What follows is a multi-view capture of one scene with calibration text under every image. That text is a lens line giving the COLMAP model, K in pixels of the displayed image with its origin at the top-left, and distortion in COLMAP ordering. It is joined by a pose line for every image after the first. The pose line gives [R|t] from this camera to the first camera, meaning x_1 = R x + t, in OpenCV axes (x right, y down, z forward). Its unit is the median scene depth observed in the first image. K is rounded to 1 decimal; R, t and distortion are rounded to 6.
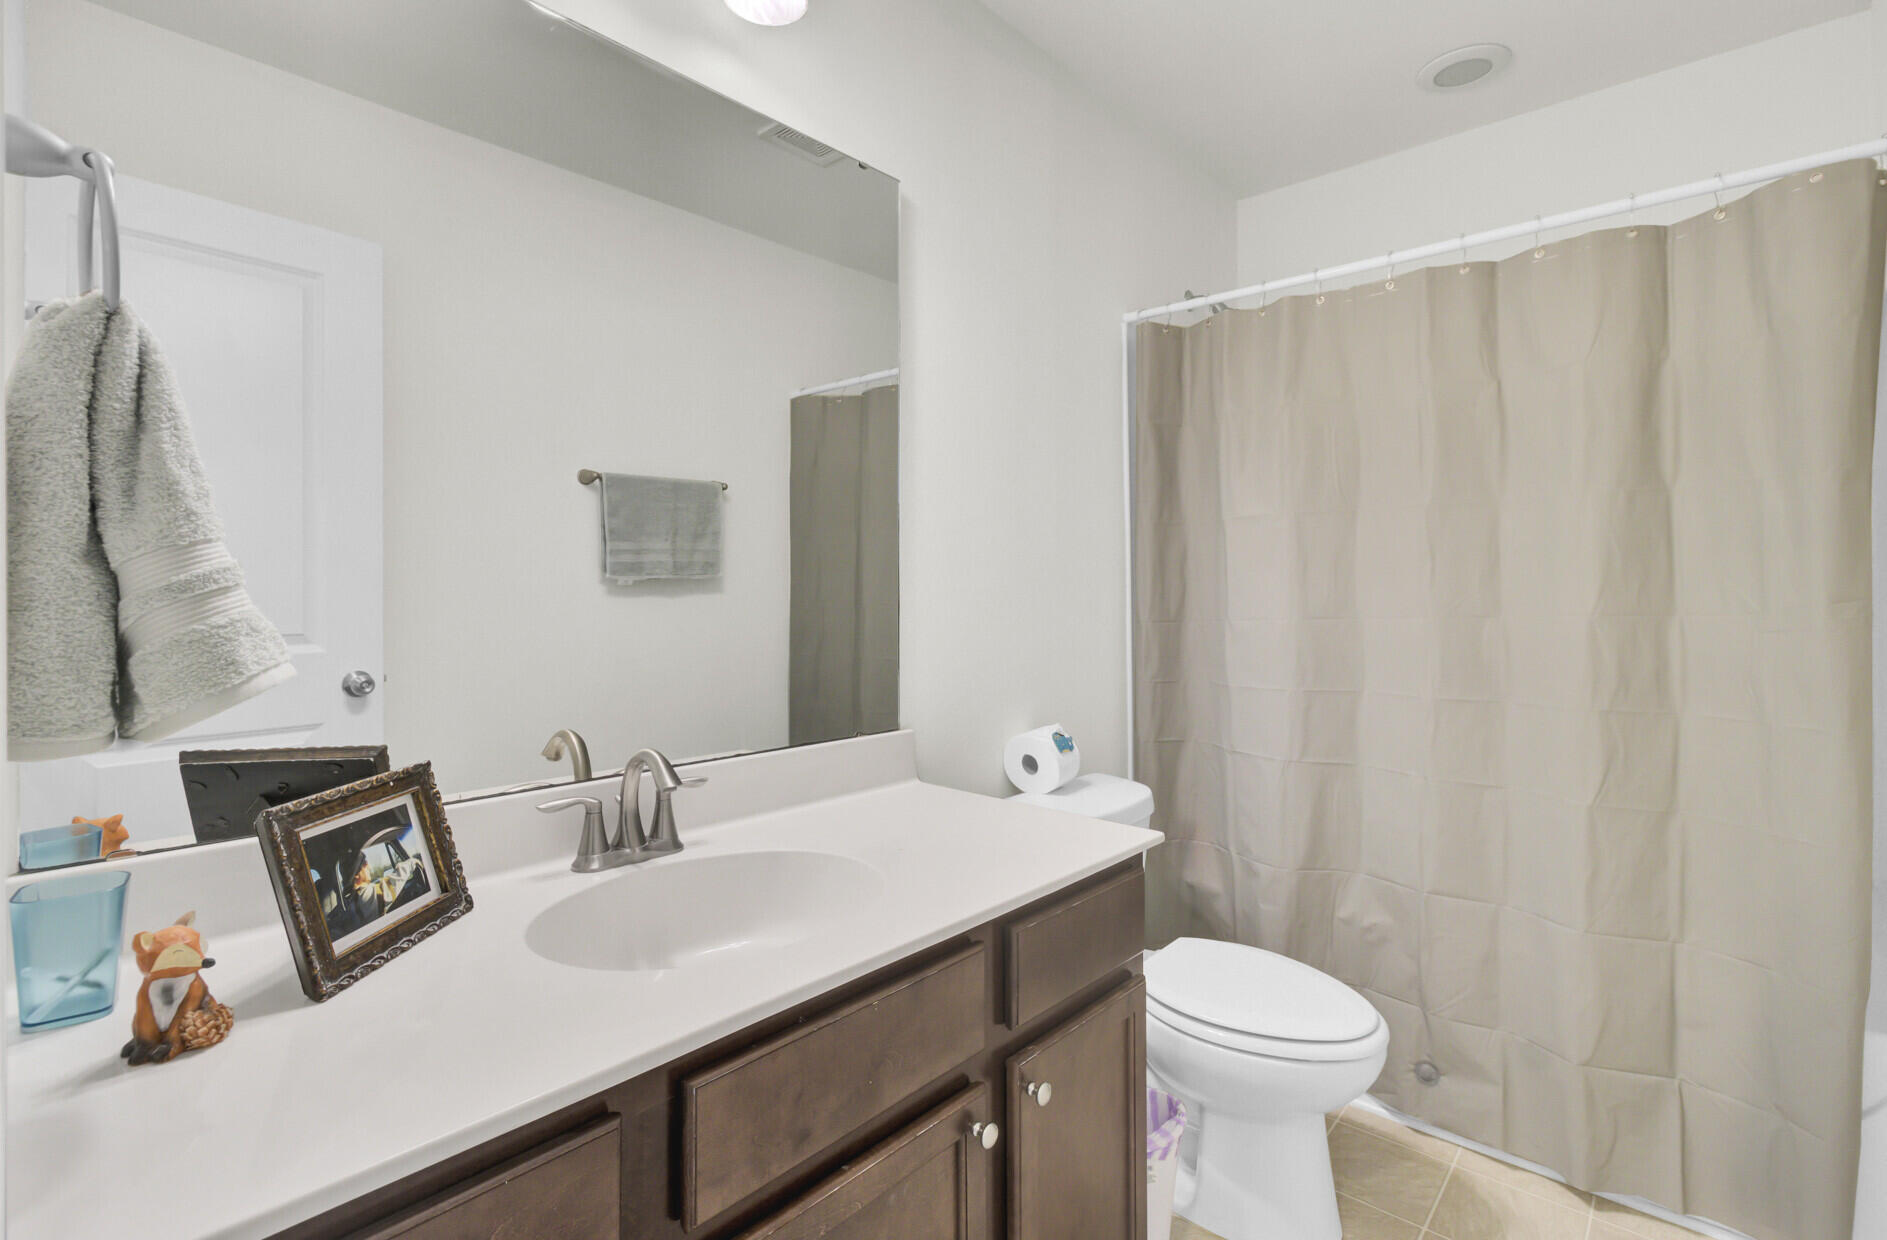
lens RADIAL K [[876.7, 0, 949.1], [0, 876.7, 623.5], [0, 0, 1]] dist [-0.001303, 0.000422]
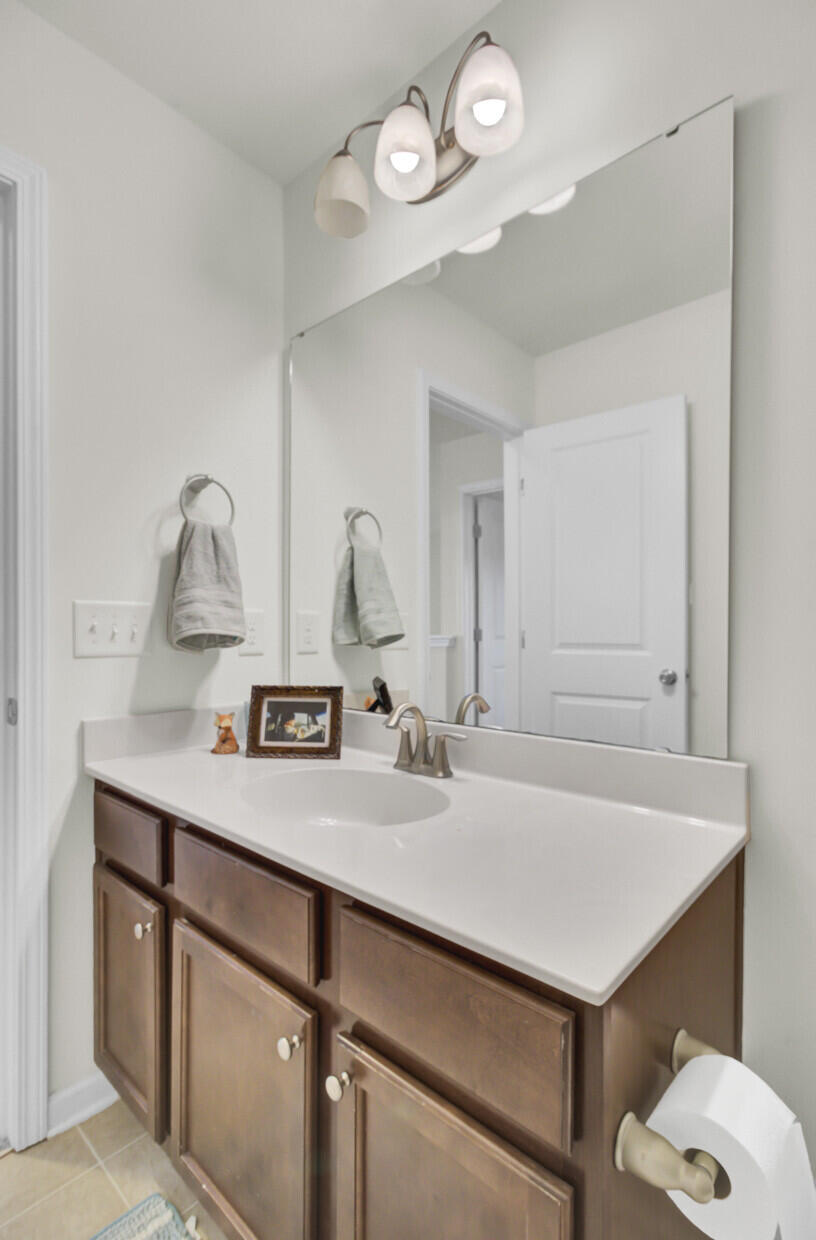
lens RADIAL K [[576.1, 0, 408.0], [0, 576.1, 620.0], [0, 0, 1]] dist [-0.001303, 0.000422]
pose [[-0.008950, -0.014438, -0.999856, 0.885661], [-0.044764, 0.998899, -0.014023, 0.002744], [0.998958, 0.044632, -0.009587, 1.219771]]
